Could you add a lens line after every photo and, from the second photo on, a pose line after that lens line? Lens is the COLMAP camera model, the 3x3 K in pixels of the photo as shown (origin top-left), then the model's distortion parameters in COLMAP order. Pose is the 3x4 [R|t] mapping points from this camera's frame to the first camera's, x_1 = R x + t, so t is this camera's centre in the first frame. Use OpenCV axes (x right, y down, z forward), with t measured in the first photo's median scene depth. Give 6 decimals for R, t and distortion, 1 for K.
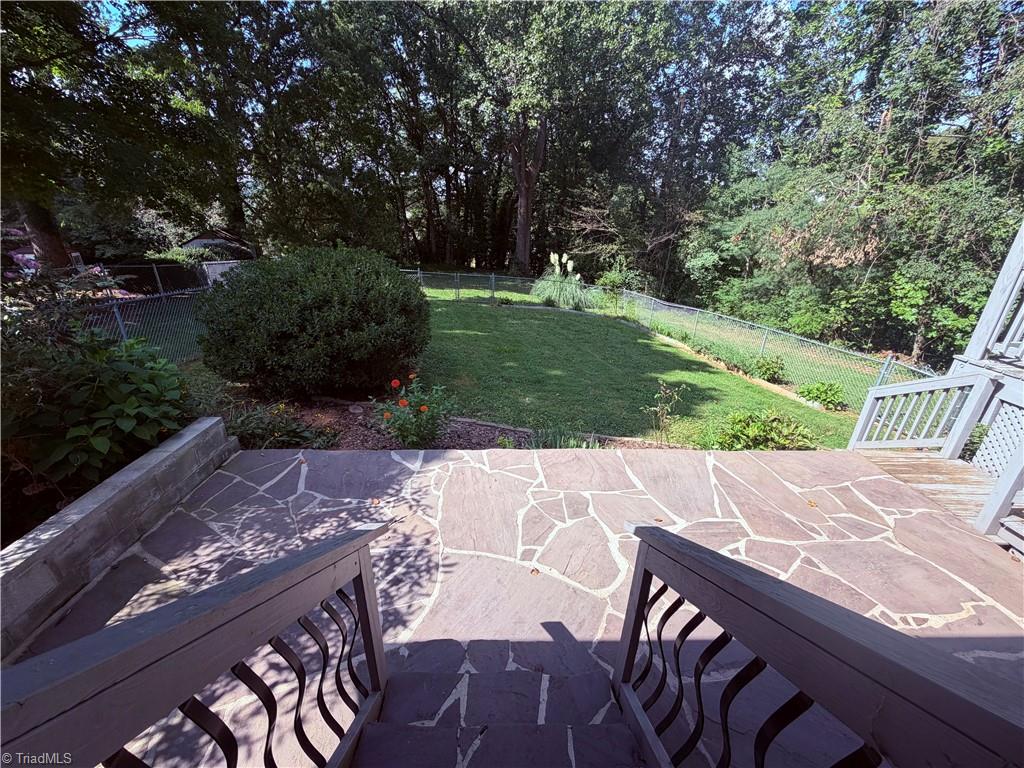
lens RADIAL K [[411.3, 0, 510.4], [0, 411.3, 386.0], [0, 0, 1]] dist [0.002175, -0.000087]
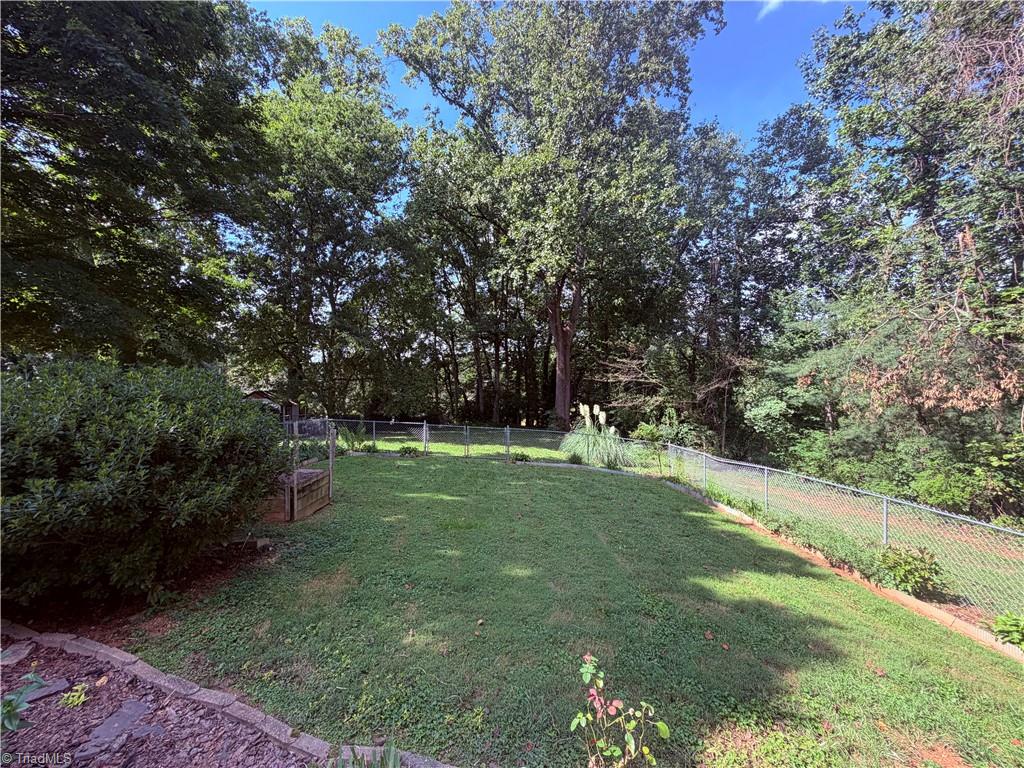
lens RADIAL K [[411.3, 0, 513.5], [0, 411.3, 381.2], [0, 0, 1]] dist [0.002175, -0.000087]
pose [[0.988348, -0.026141, -0.149952, 0.100574], [-0.033916, 0.922556, -0.384369, -0.026083], [0.148387, 0.384976, 0.910920, 0.168364]]
